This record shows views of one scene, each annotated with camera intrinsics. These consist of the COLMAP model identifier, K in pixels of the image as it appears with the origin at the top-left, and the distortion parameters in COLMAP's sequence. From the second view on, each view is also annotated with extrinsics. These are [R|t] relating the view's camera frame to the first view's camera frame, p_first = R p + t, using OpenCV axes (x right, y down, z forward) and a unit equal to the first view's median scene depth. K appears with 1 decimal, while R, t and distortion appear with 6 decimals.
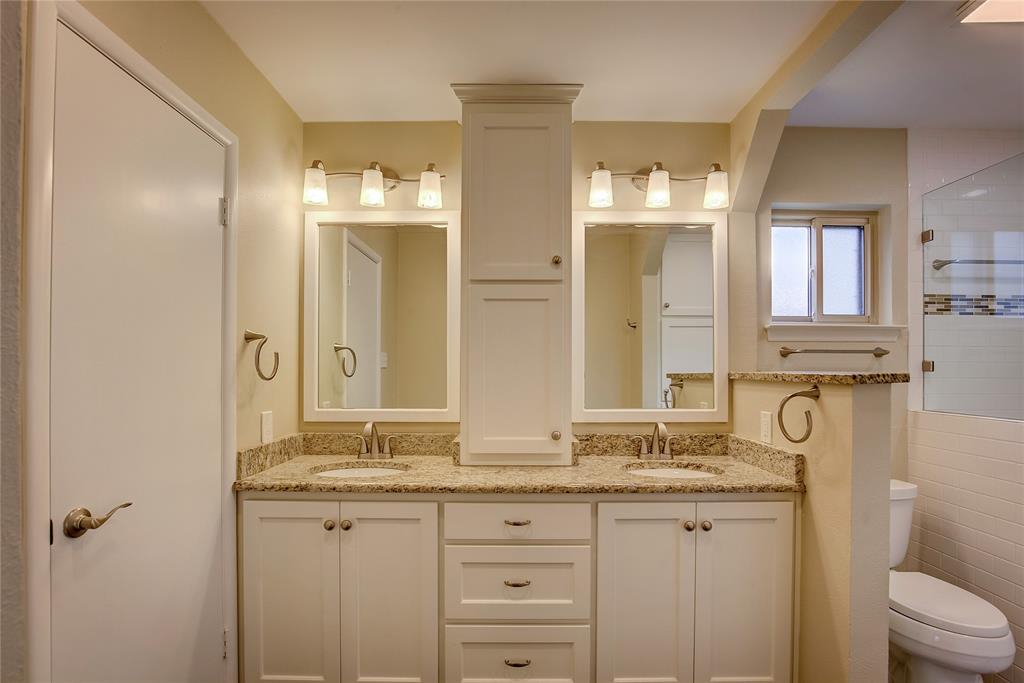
lens RADIAL K [[473.4, 0, 511.1], [0, 473.4, 370.7], [0, 0, 1]] dist [-0.022385, 0.000182]
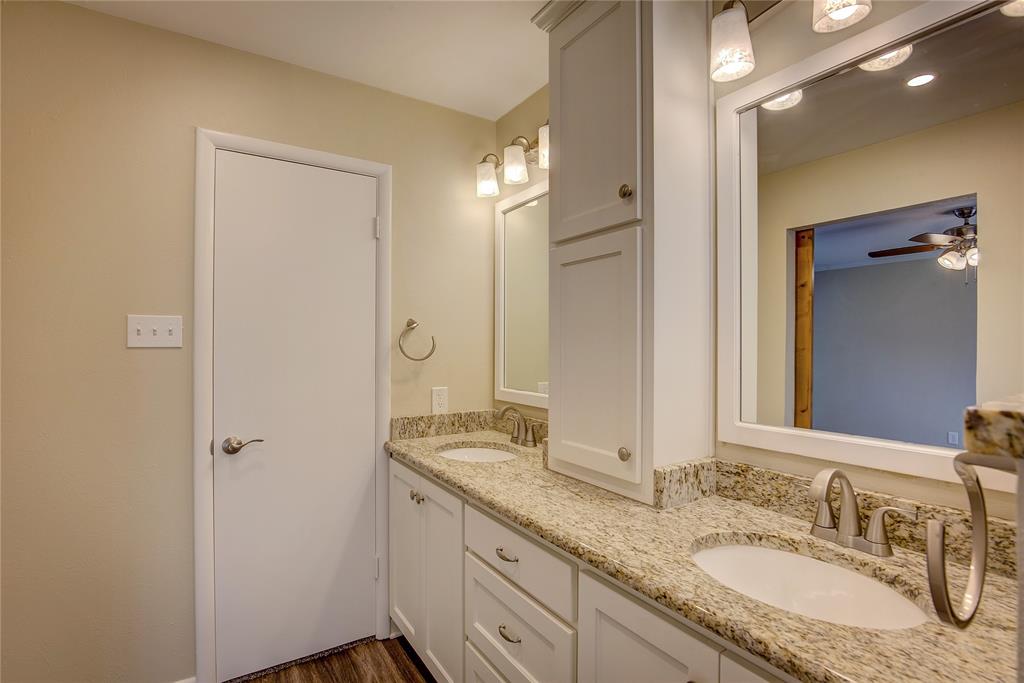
lens RADIAL K [[479.2, 0, 525.0], [0, 479.2, 347.1], [0, 0, 1]] dist [-0.022010, 0.000624]
pose [[0.556323, 0.000943, -0.830966, 0.578499], [-0.002018, 0.999998, -0.000216, -0.013764], [0.830964, 0.001796, 0.556324, 0.507874]]
